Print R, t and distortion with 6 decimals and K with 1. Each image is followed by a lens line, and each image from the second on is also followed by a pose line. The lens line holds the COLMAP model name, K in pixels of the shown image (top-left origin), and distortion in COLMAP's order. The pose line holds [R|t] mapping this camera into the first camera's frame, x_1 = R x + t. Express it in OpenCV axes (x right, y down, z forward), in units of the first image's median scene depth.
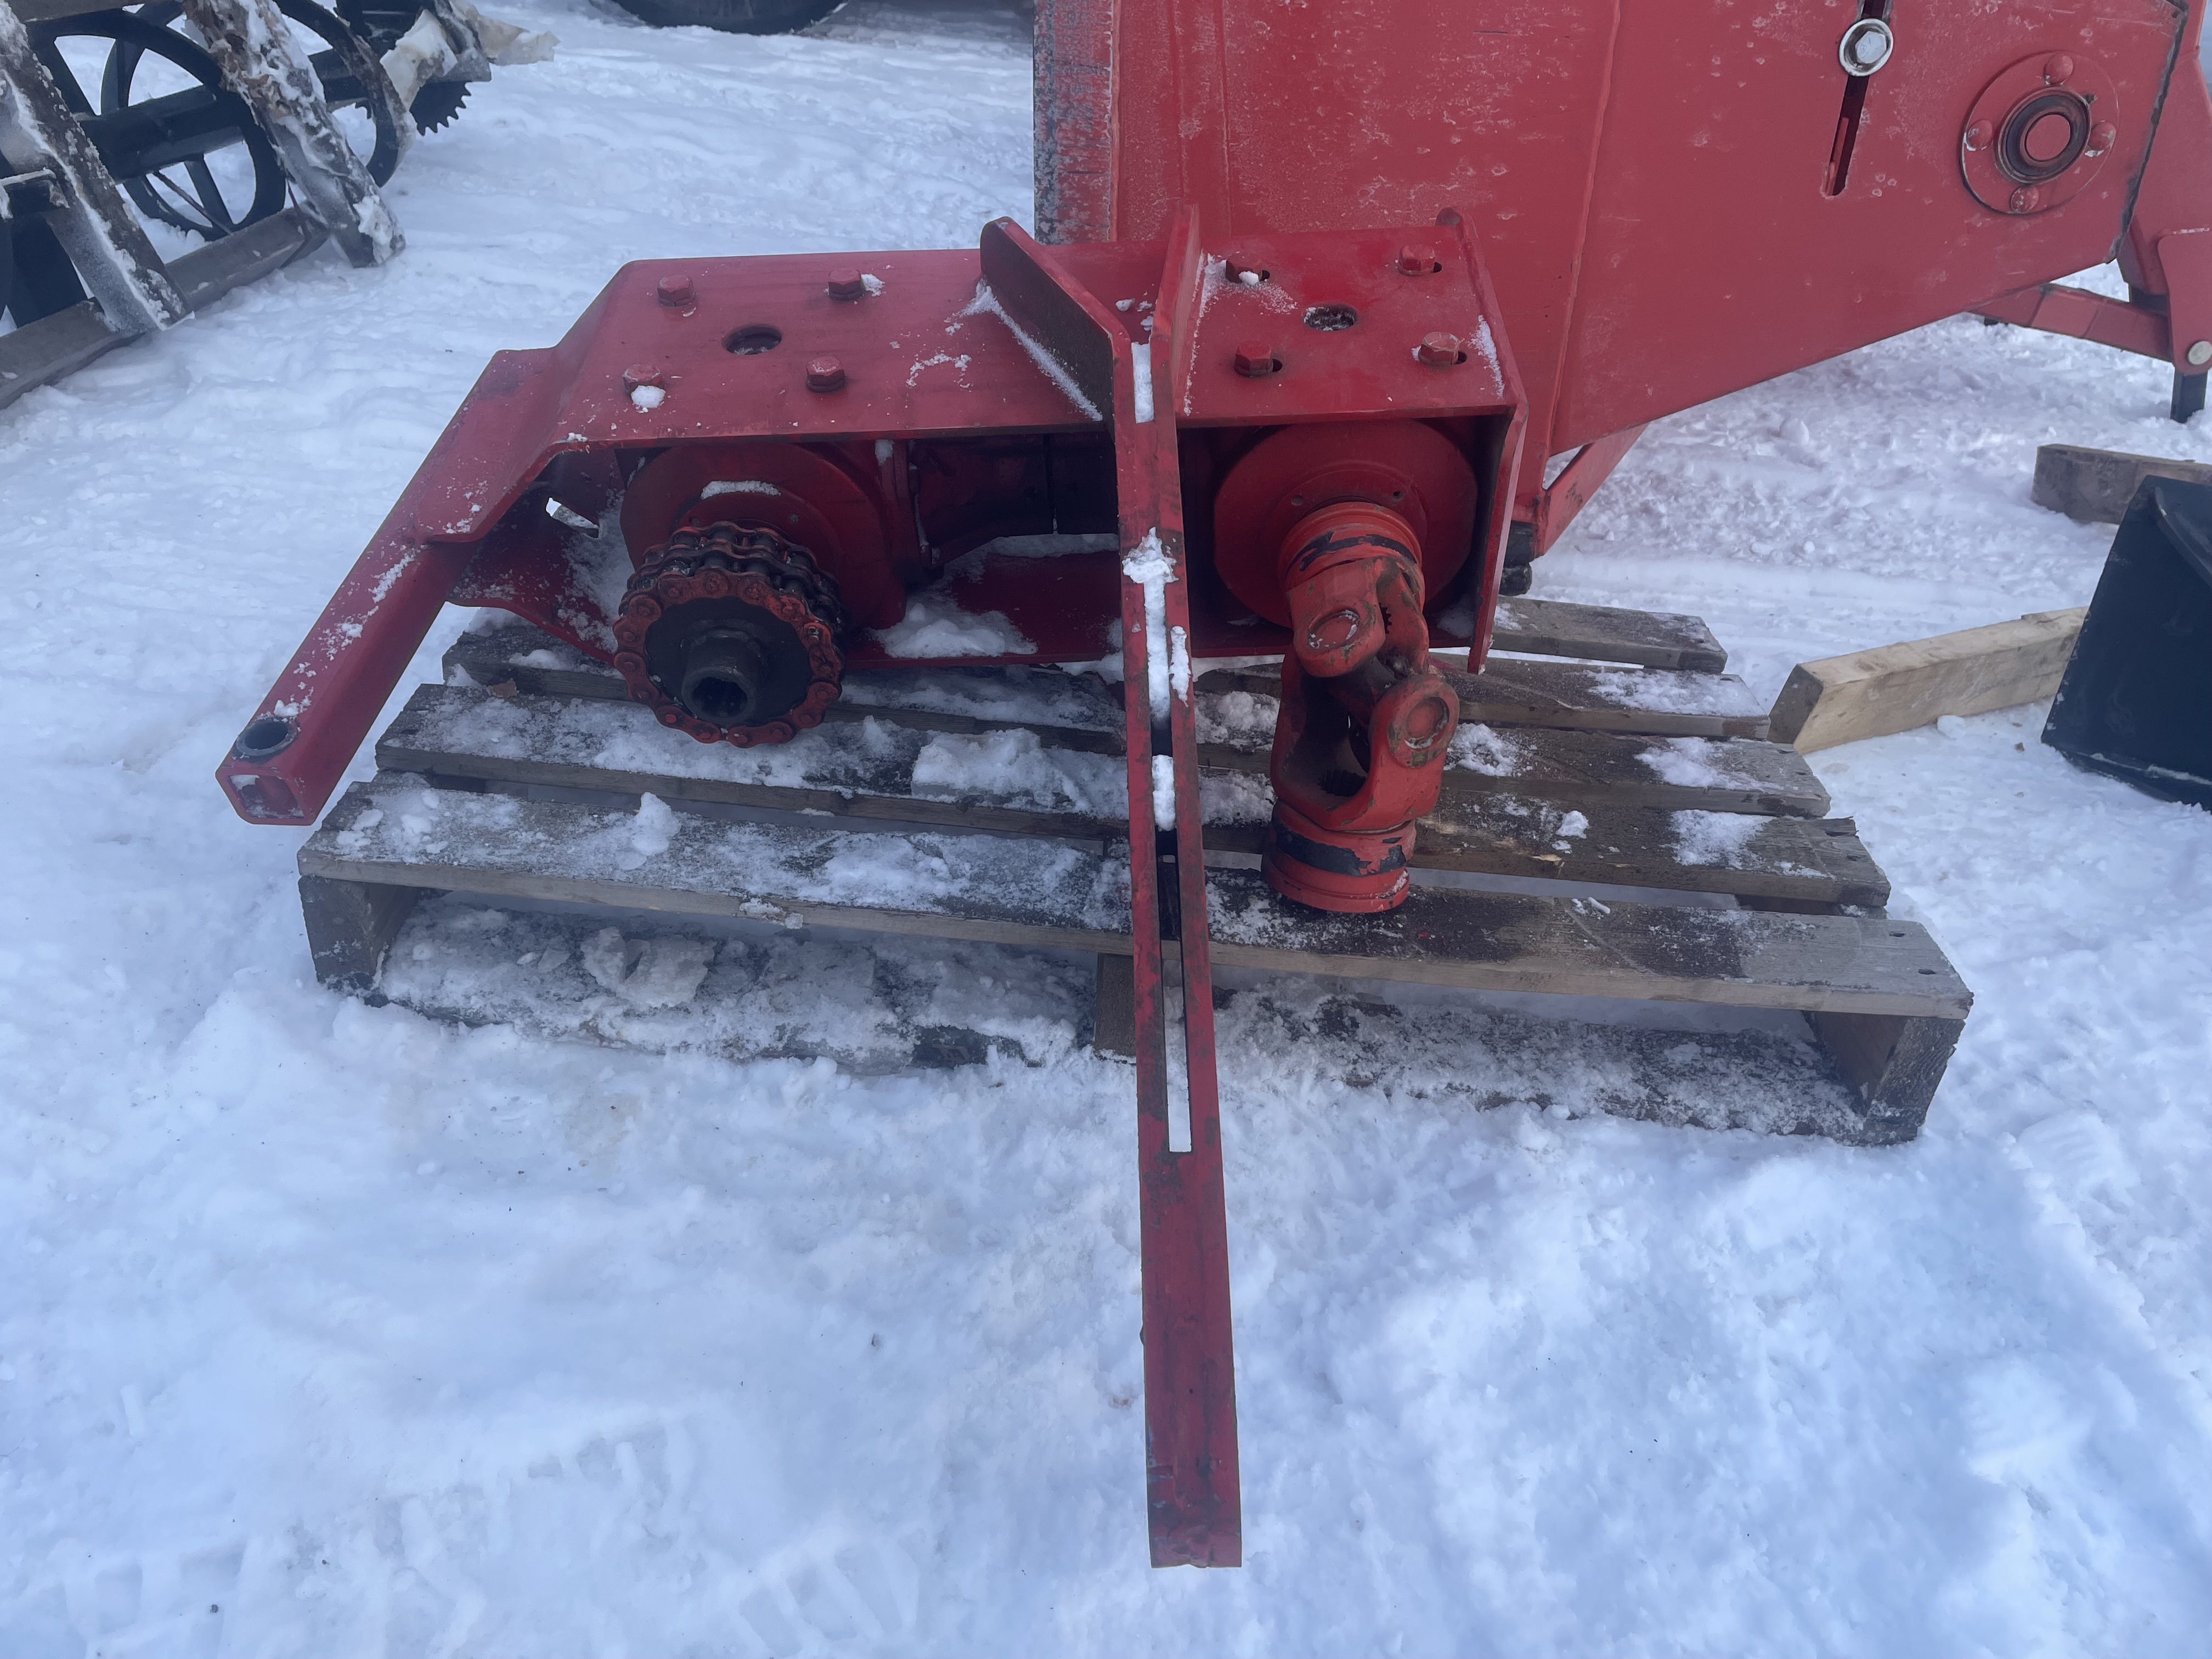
lens RADIAL K [[1663.1, 0, 1105.3], [0, 1663.1, 808.9], [0, 0, 1]] dist [0.080196, -0.093833]
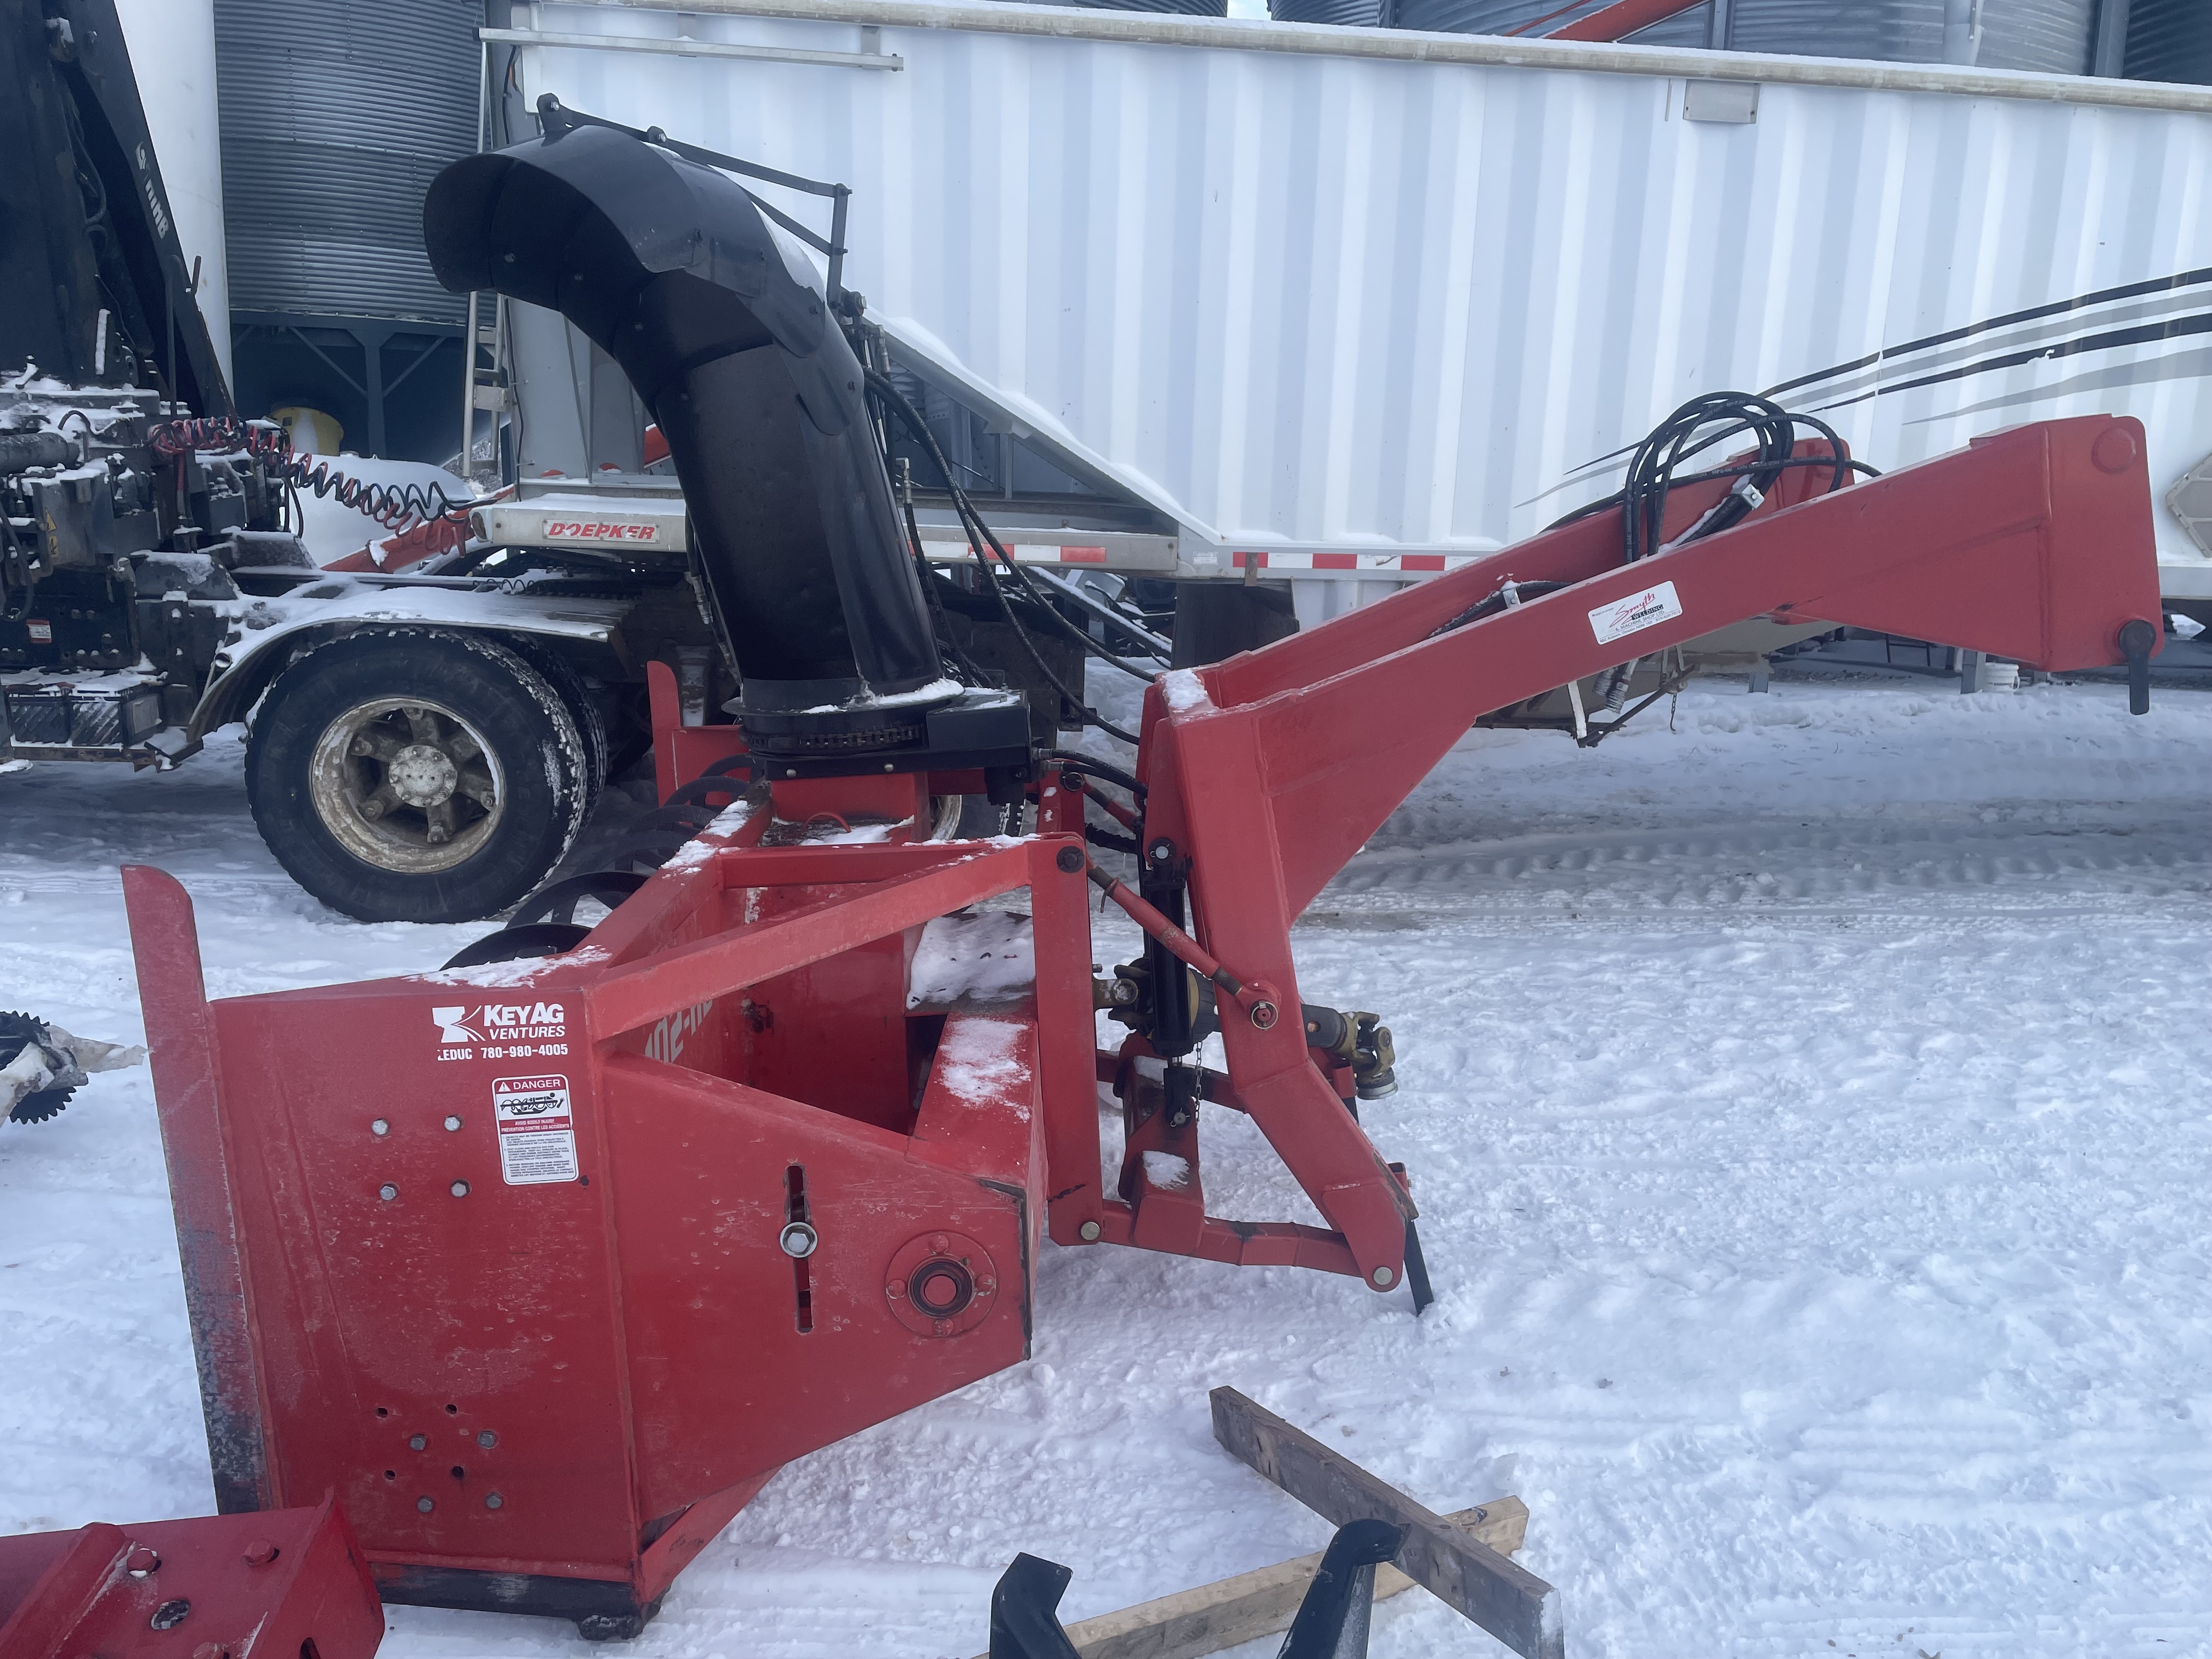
lens RADIAL K [[1663.1, 0, 1125.1], [0, 1663.1, 805.4], [0, 0, 1]] dist [0.080196, -0.093833]
pose [[0.998080, -0.056447, 0.025502, 0.685319], [0.061751, 0.938949, -0.338470, -0.290884], [-0.004840, 0.339395, 0.940632, -0.429734]]
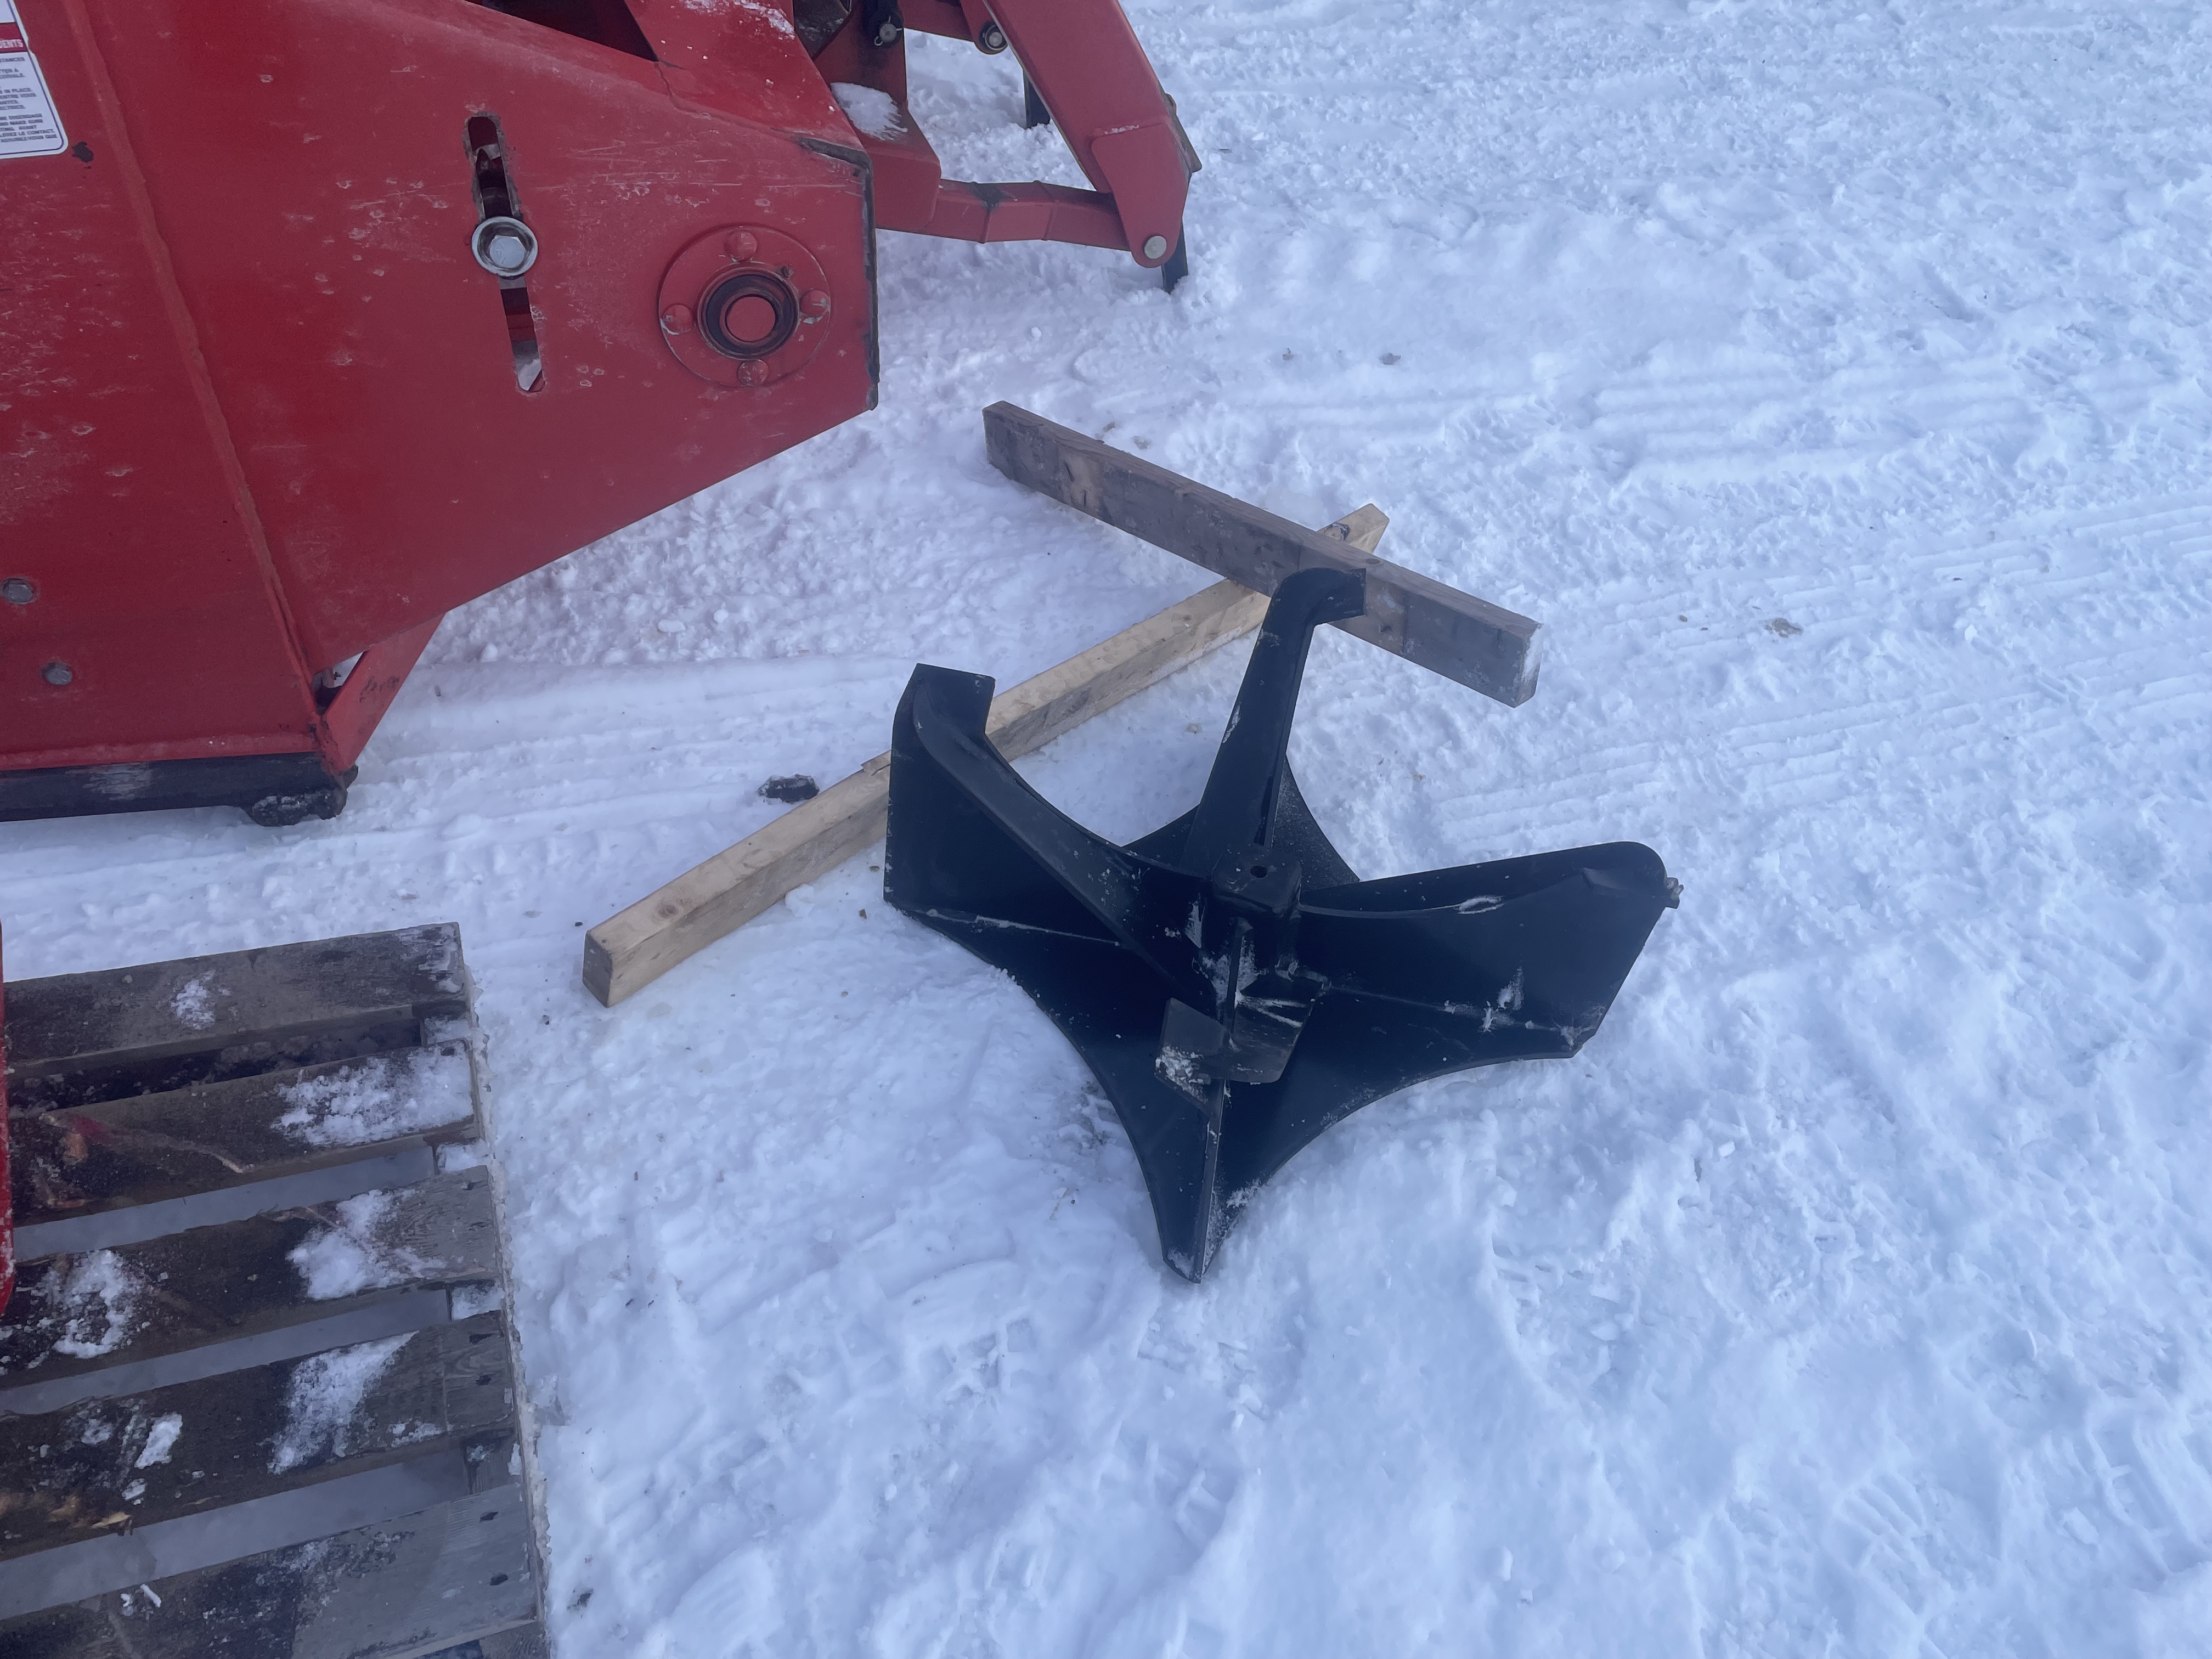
lens RADIAL K [[1663.1, 0, 1123.8], [0, 1663.1, 808.0], [0, 0, 1]] dist [0.080196, -0.093833]
pose [[0.931751, -0.209376, 0.296651, 0.415823], [0.119707, 0.948456, 0.293431, -0.382191], [-0.342798, -0.237893, 0.908788, 0.055010]]
